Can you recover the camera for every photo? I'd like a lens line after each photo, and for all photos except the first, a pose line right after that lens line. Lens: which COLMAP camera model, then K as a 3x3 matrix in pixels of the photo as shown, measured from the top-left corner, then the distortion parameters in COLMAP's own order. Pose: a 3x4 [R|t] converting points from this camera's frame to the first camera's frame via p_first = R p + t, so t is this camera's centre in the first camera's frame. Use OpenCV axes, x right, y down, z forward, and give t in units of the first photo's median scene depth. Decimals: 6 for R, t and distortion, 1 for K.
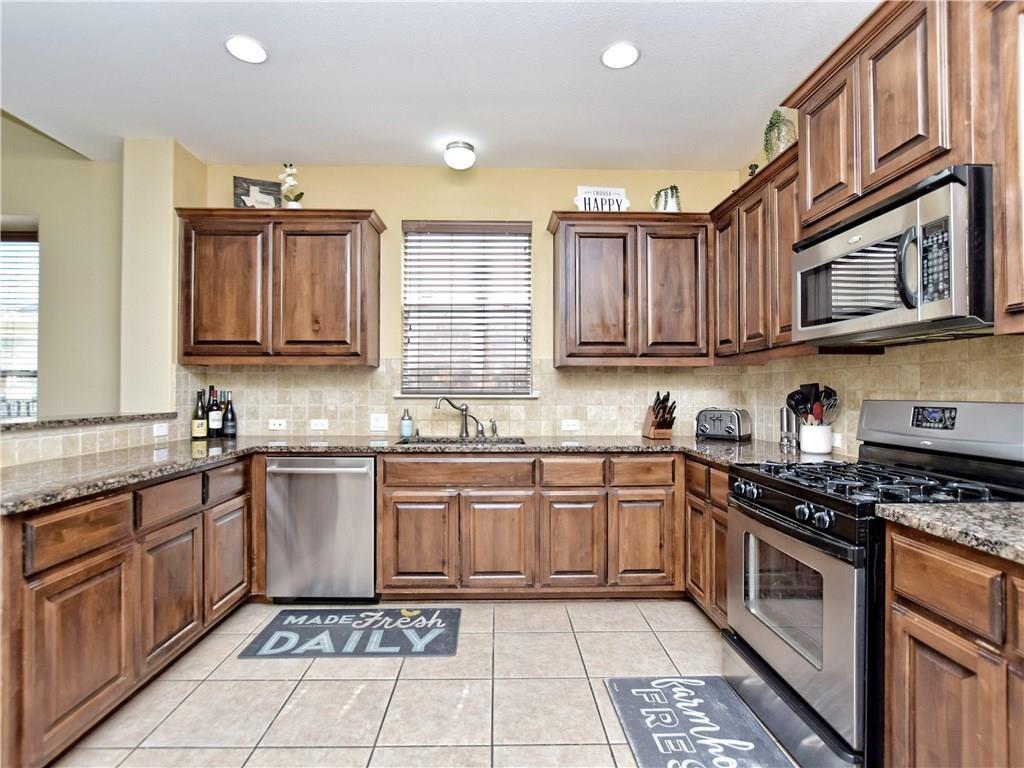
lens RADIAL K [[508.2, 0, 509.1], [0, 508.2, 386.6], [0, 0, 1]] dist [-0.006424, -0.000481]
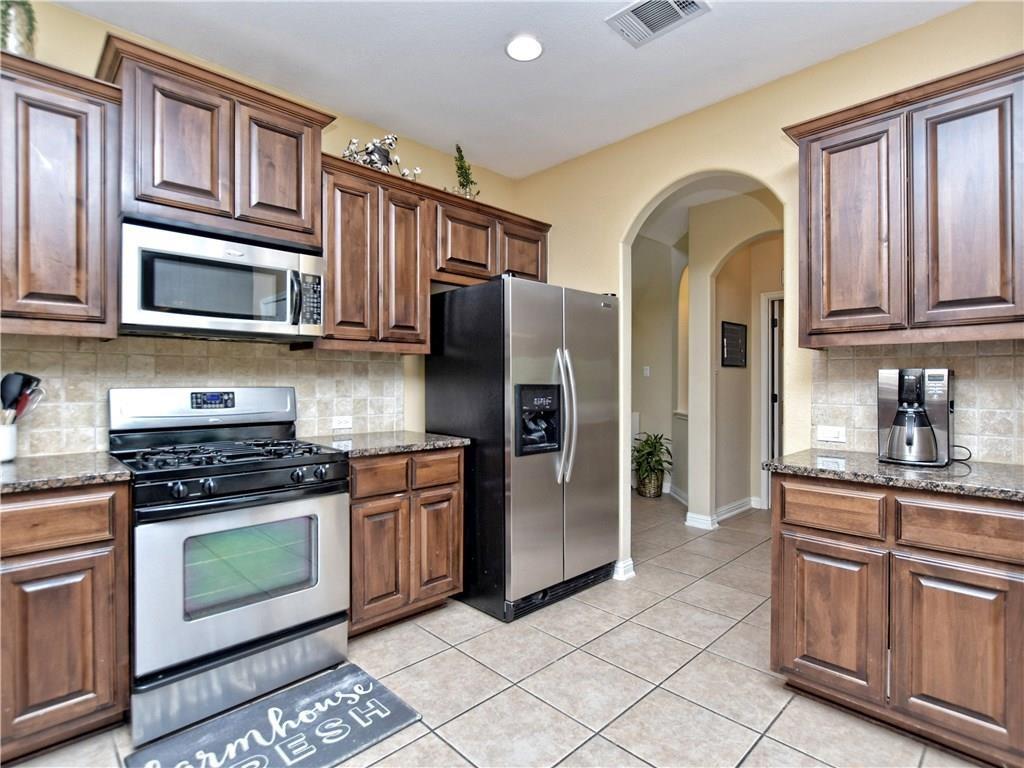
lens RADIAL K [[508.2, 0, 508.6], [0, 508.2, 386.2], [0, 0, 1]] dist [-0.006424, -0.000481]
pose [[-0.683678, -0.003574, 0.729775, -0.641896], [-0.008216, 0.999962, -0.002799, 0.023444], [-0.729737, -0.007909, -0.683682, 1.370297]]
